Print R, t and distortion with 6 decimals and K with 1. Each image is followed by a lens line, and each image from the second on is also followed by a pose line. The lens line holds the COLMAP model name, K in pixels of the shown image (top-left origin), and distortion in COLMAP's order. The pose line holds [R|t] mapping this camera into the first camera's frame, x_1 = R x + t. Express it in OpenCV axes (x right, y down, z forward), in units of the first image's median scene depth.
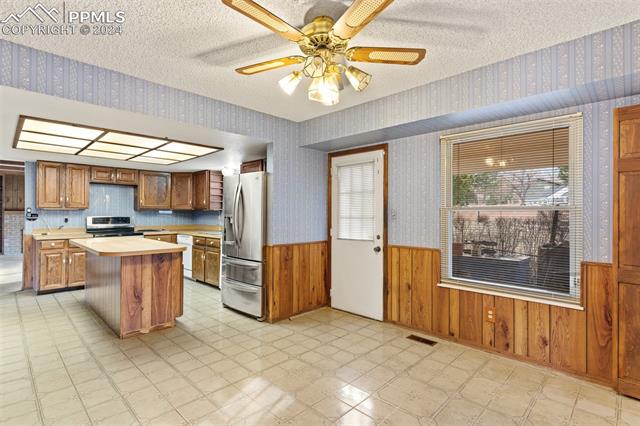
lens RADIAL K [[315.5, 0, 318.2], [0, 315.5, 211.6], [0, 0, 1]] dist [0.004930, -0.001427]
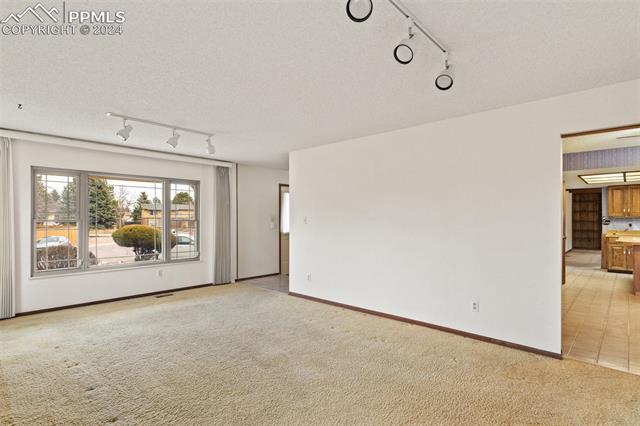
lens RADIAL K [[317.0, 0, 327.7], [0, 317.0, 219.9], [0, 0, 1]] dist [0.000178, 0.000528]
pose [[0.022131, -0.003694, -0.999748, 0.839678], [0.007563, 0.999965, -0.003528, -0.001018], [0.999726, -0.007483, 0.022158, -0.540398]]
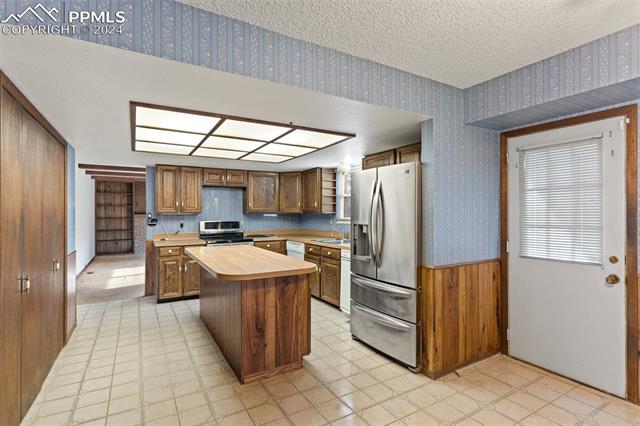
lens RADIAL K [[317.0, 0, 318.5], [0, 317.0, 212.5], [0, 0, 1]] dist [0.000178, 0.000528]
pose [[0.964601, -0.007471, -0.263609, -0.194049], [0.008607, 0.999958, 0.003156, -0.016975], [0.263575, -0.005313, 0.964624, 0.248118]]
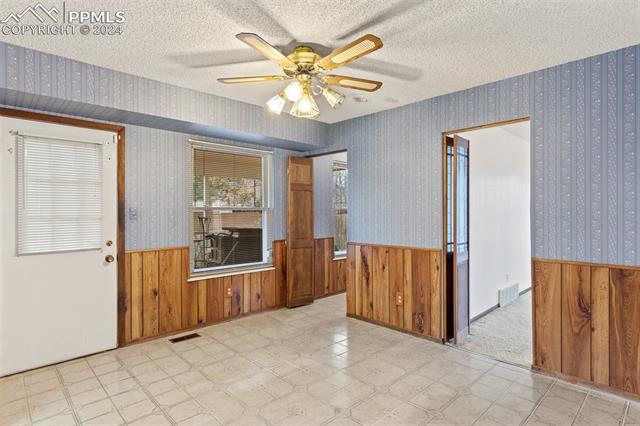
lens RADIAL K [[342.2, 0, 318.4], [0, 342.2, 209.3], [0, 0, 1]] dist [-0.002791, -0.000537]
pose [[0.033666, 0.004803, 0.999422, -0.617840], [-0.003370, 0.999983, -0.004692, -0.000235], [-0.999427, -0.003210, 0.033682, 0.444711]]
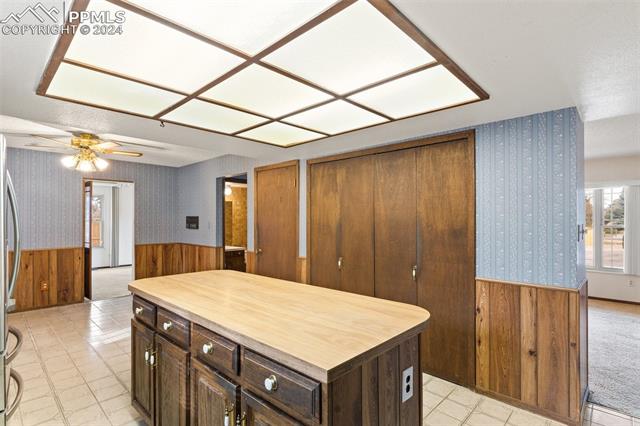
lens RADIAL K [[317.0, 0, 323.3], [0, 317.0, 217.0], [0, 0, 1]] dist [0.000178, 0.000528]
pose [[-0.999678, 0.000451, -0.025364, -0.737713], [0.000791, 0.999910, -0.013389, -0.012828], [0.025355, -0.013405, -0.999589, 1.527483]]
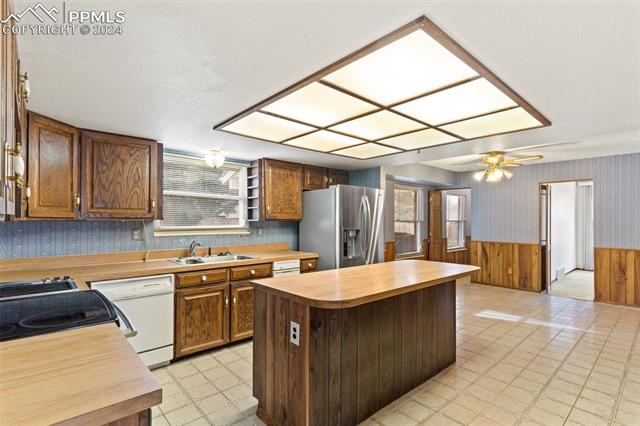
lens RADIAL K [[315.5, 0, 315.1], [0, 315.5, 216.4], [0, 0, 1]] dist [0.004930, -0.001427]
pose [[0.064910, 0.005387, 0.997877, -1.324078], [-0.009385, 0.999944, -0.004788, -0.018394], [-0.997847, -0.009054, 0.064957, 1.128774]]
